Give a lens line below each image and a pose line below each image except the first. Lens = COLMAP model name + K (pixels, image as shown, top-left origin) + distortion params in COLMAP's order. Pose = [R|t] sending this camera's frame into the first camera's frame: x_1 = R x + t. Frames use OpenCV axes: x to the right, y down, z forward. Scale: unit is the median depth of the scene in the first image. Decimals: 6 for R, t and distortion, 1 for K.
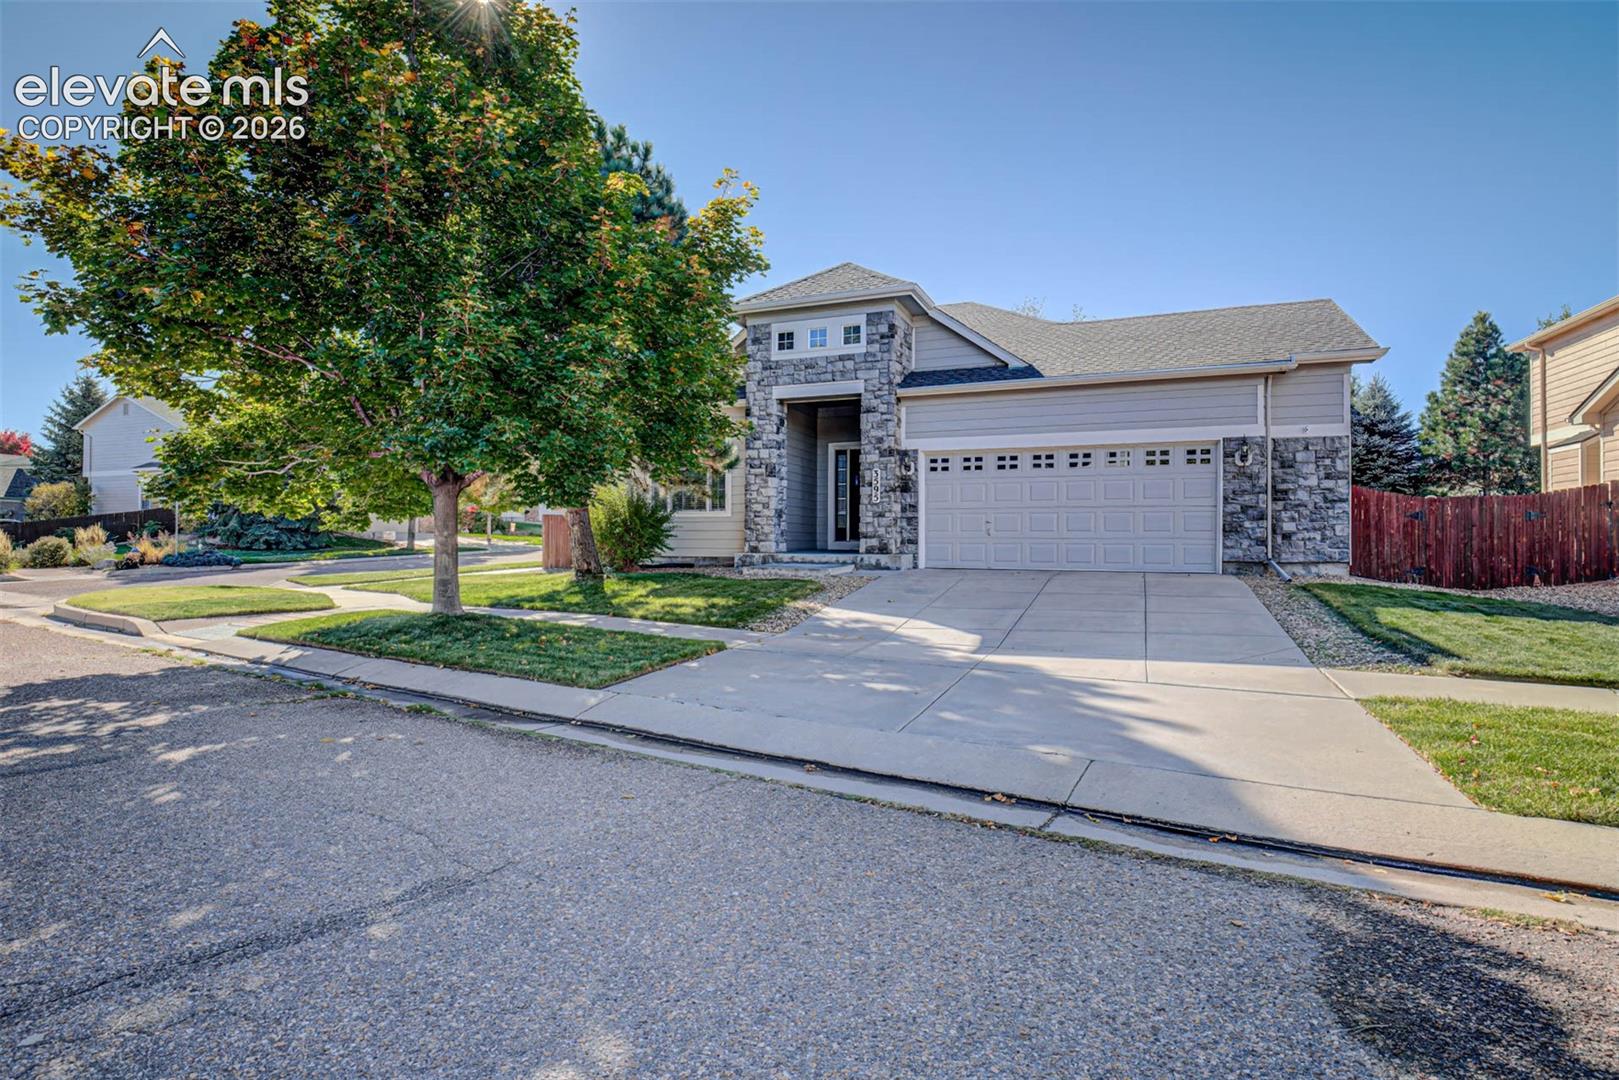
lens RADIAL K [[799.2, 0, 810.5], [0, 799.2, 538.2], [0, 0, 1]] dist [-0.017355, -0.000321]
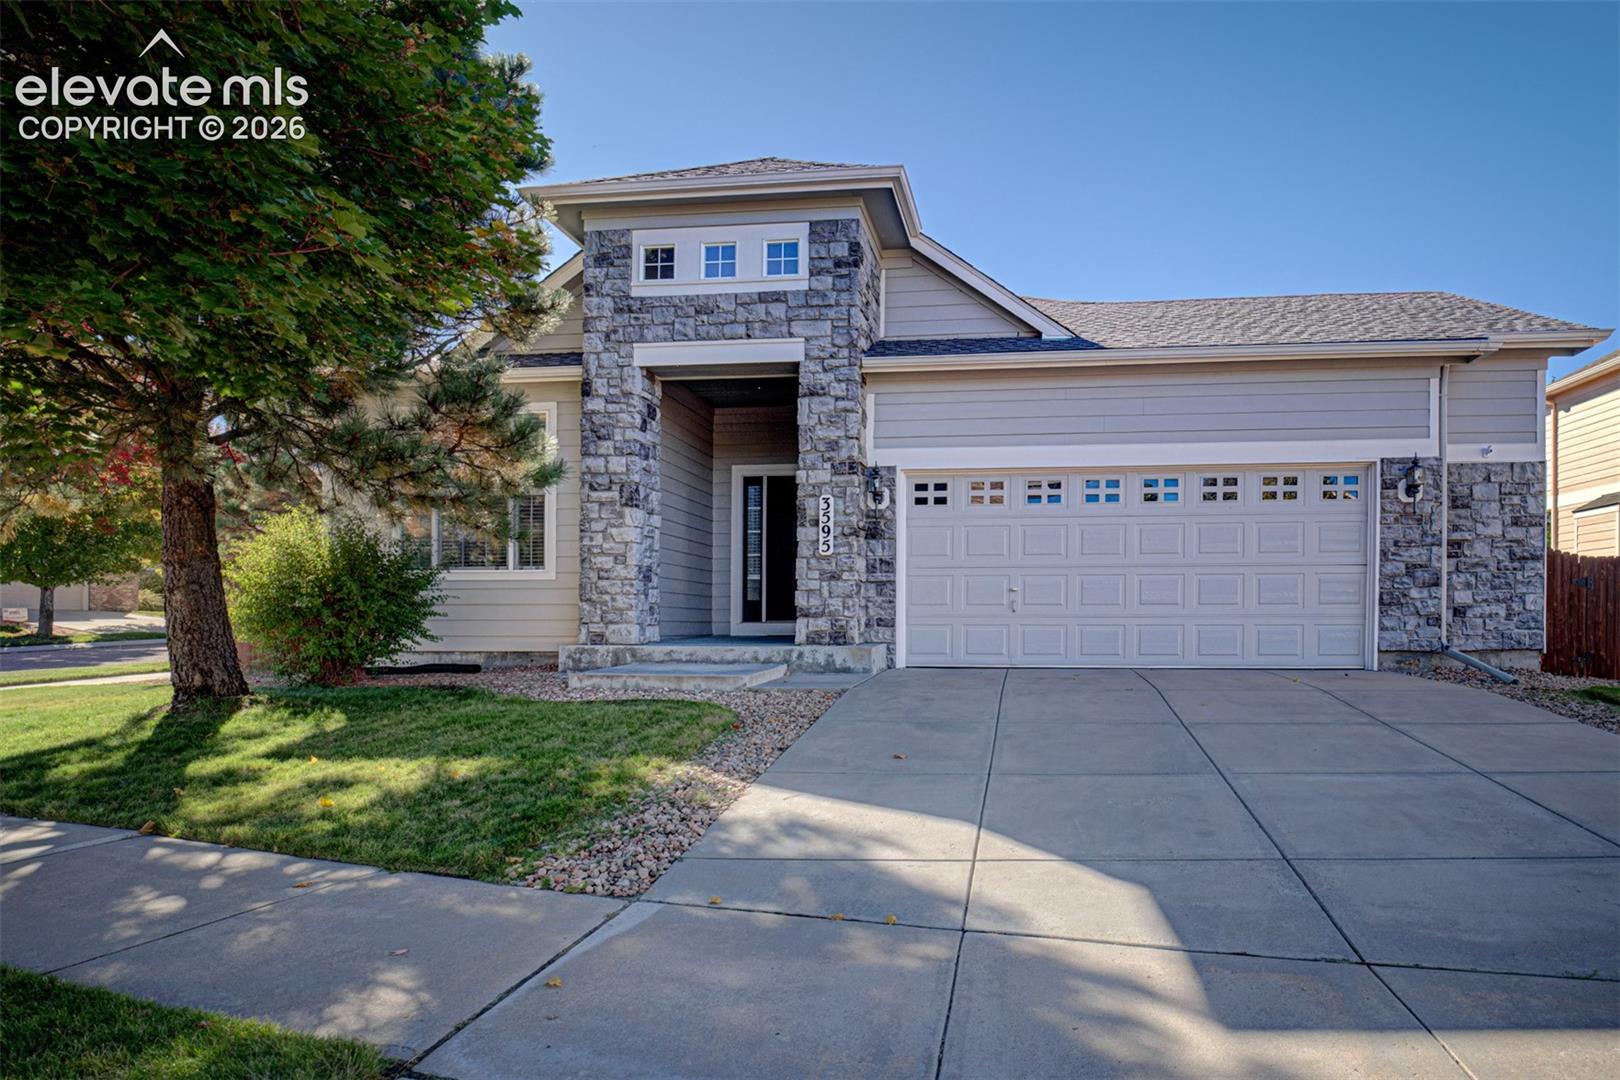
lens RADIAL K [[799.7, 0, 946.3], [0, 799.7, 604.0], [0, 0, 1]] dist [-0.017355, -0.000321]
pose [[0.952875, 0.000305, 0.303362, -0.008665], [0.004117, 0.999894, -0.013938, -0.001050], [-0.303335, 0.014530, 0.952773, 0.428449]]
